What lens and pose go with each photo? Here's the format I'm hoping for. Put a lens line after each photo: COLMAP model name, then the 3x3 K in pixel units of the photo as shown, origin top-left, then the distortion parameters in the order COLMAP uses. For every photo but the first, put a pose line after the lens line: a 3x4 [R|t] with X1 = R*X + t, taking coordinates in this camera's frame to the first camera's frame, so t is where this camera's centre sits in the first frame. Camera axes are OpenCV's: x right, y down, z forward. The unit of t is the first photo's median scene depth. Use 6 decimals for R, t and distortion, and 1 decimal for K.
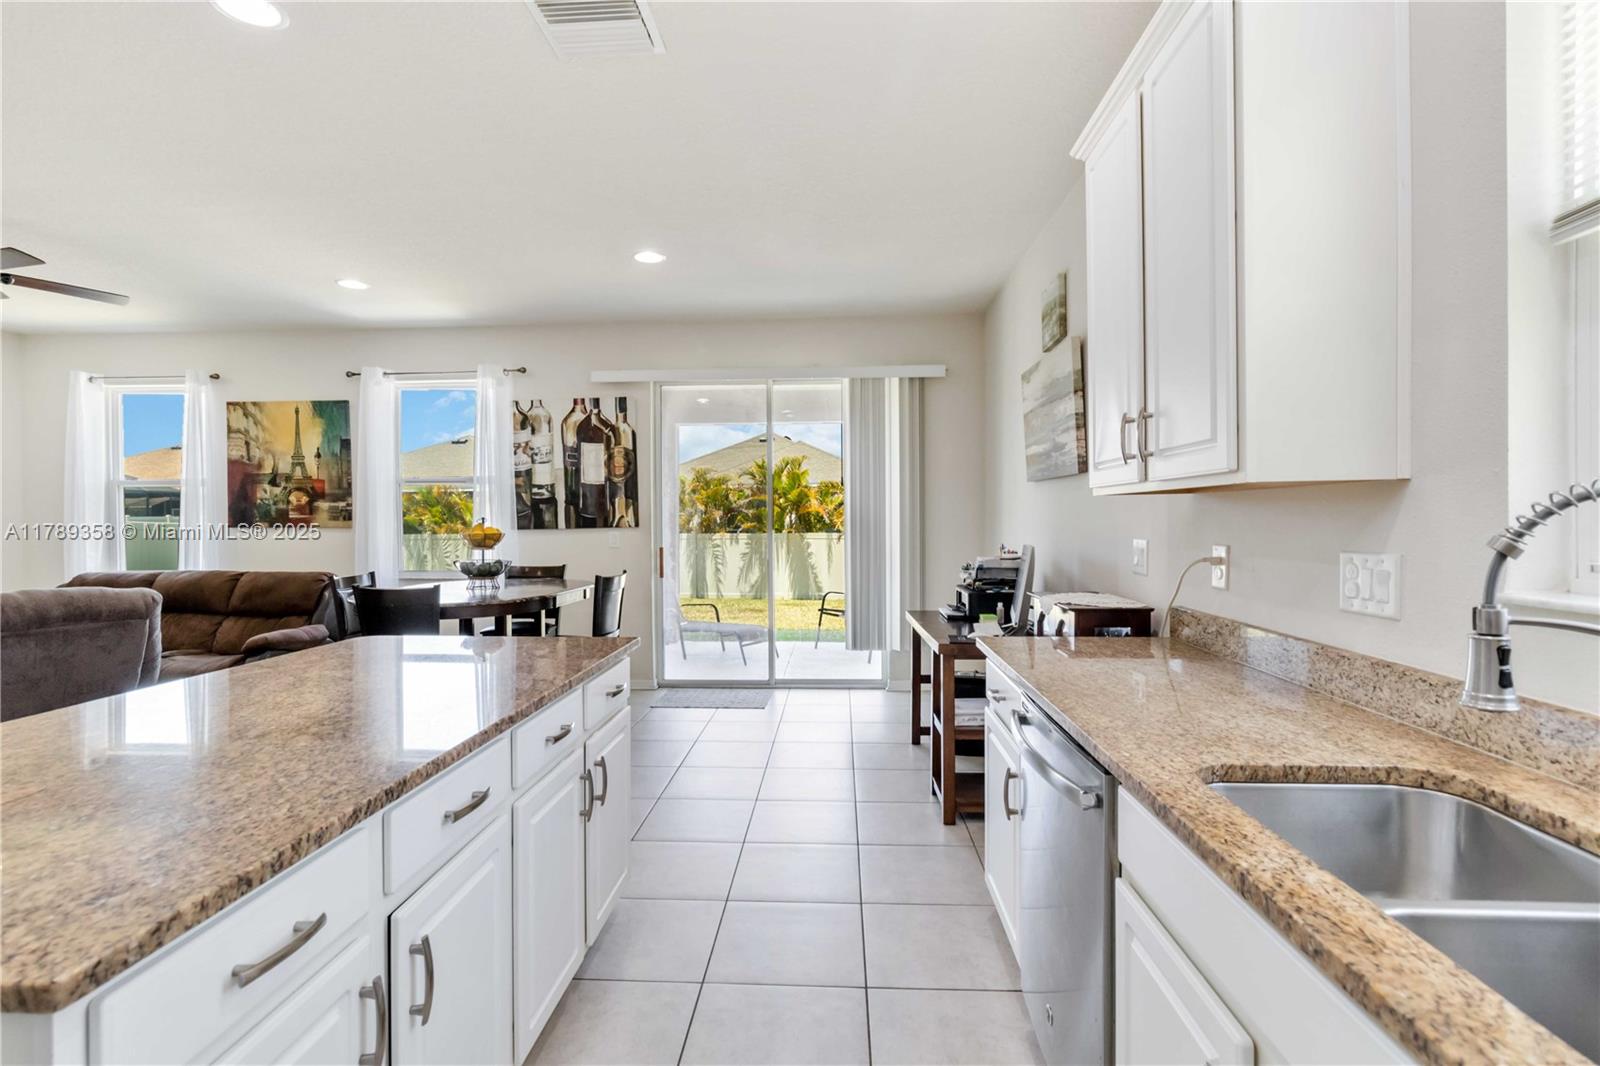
lens RADIAL K [[752.4, 0, 797.7], [0, 752.4, 524.2], [0, 0, 1]] dist [-0.000221, 0.001666]
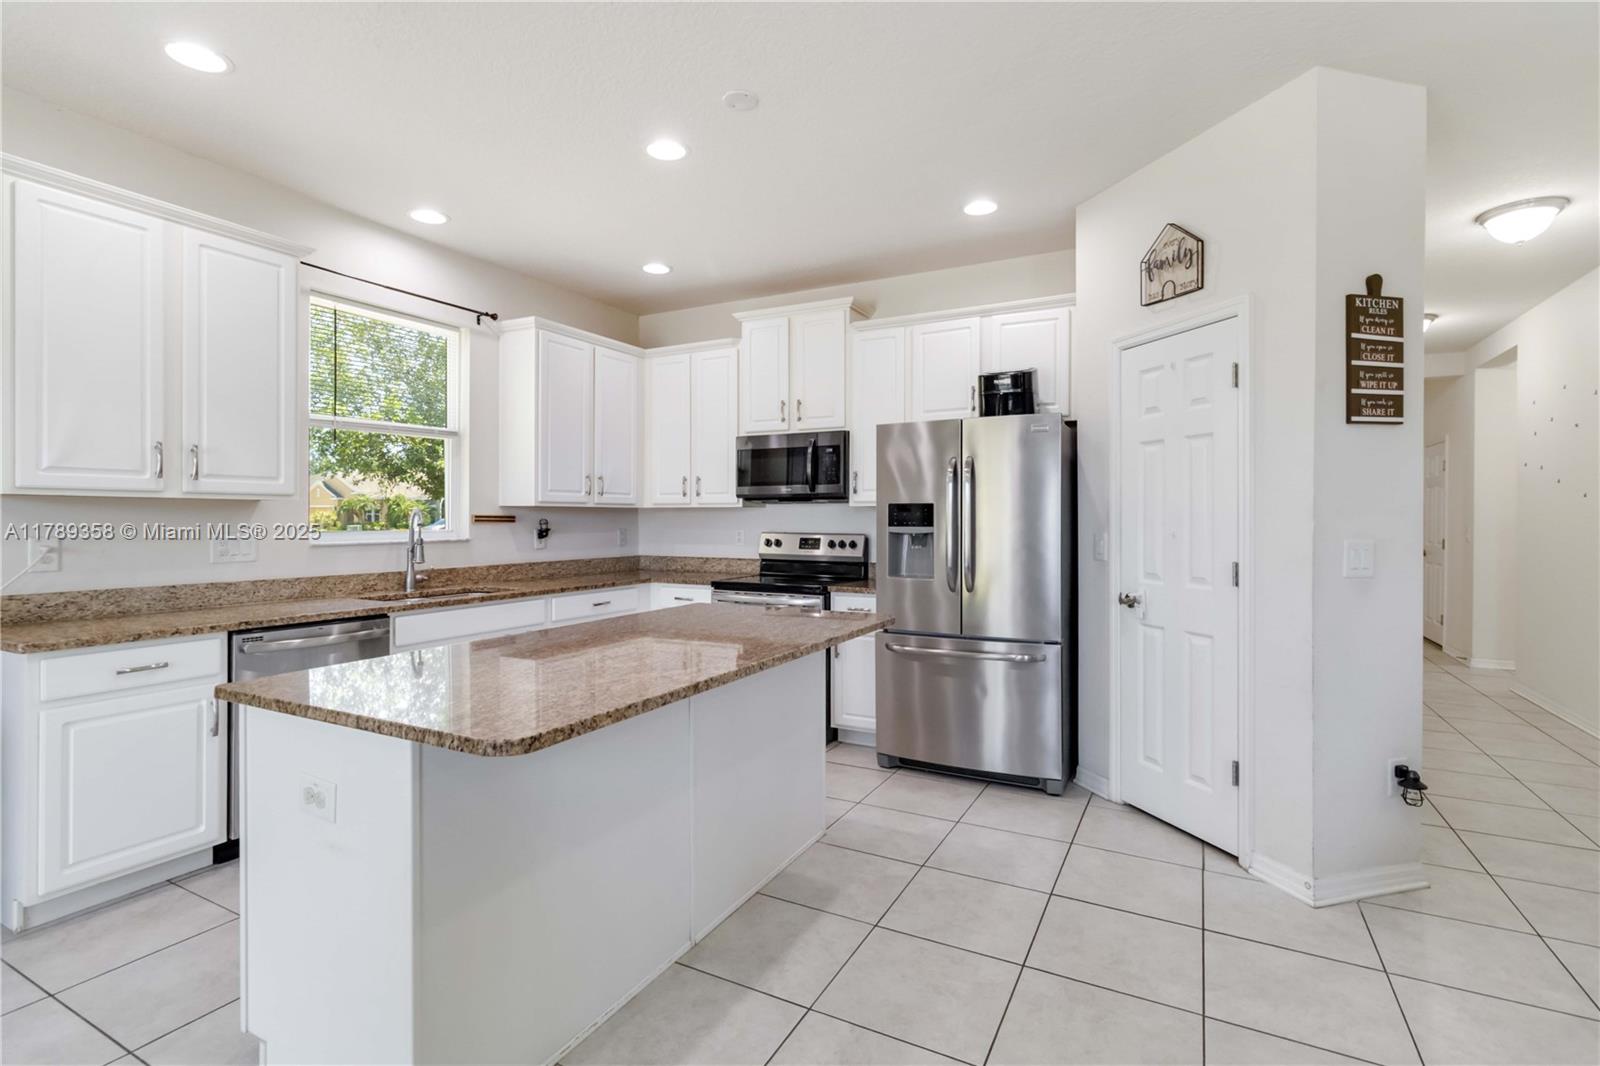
lens RADIAL K [[752.4, 0, 792.8], [0, 752.4, 524.4], [0, 0, 1]] dist [-0.000221, 0.001666]
pose [[-0.906702, -0.000094, 0.421772, -0.424115], [0.005236, 0.999920, 0.011480, -0.001710], [-0.421740, 0.012617, -0.906629, 0.602028]]
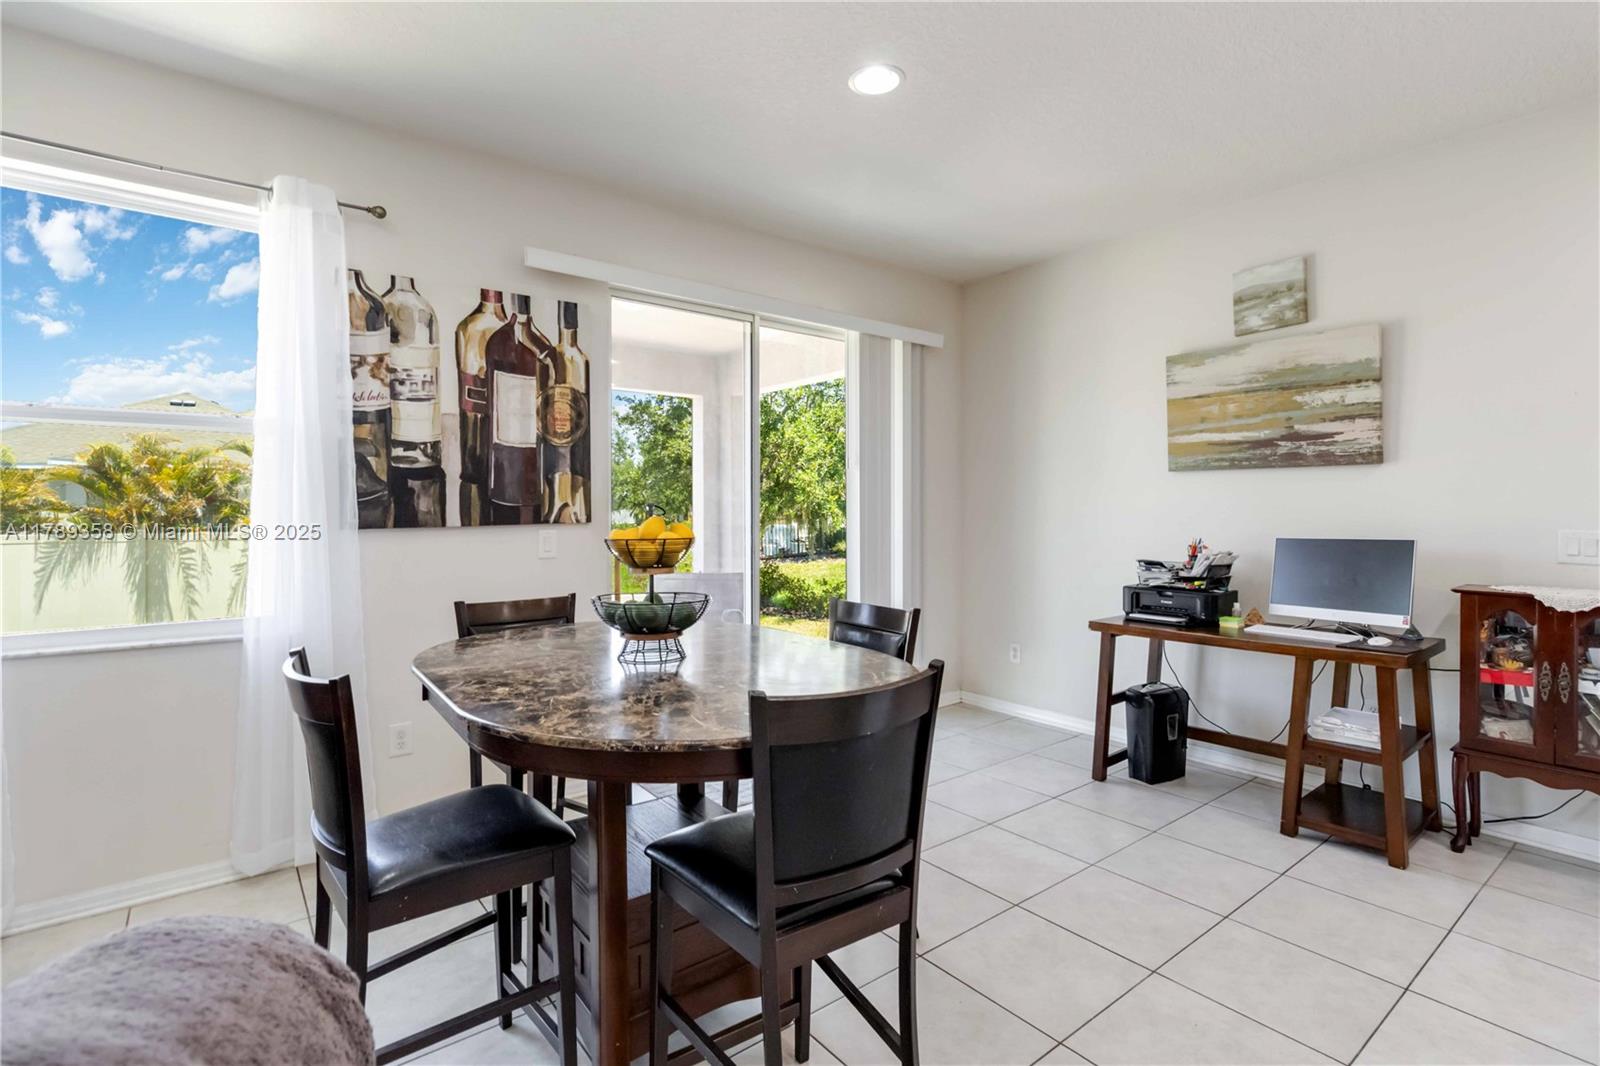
lens RADIAL K [[752.4, 0, 798.3], [0, 752.4, 509.4], [0, 0, 1]] dist [-0.000221, 0.001666]
pose [[0.752562, 0.006266, 0.658491, -0.480789], [0.001435, 0.999937, -0.011155, 0.000134], [-0.658519, 0.009340, 0.752506, 0.435574]]
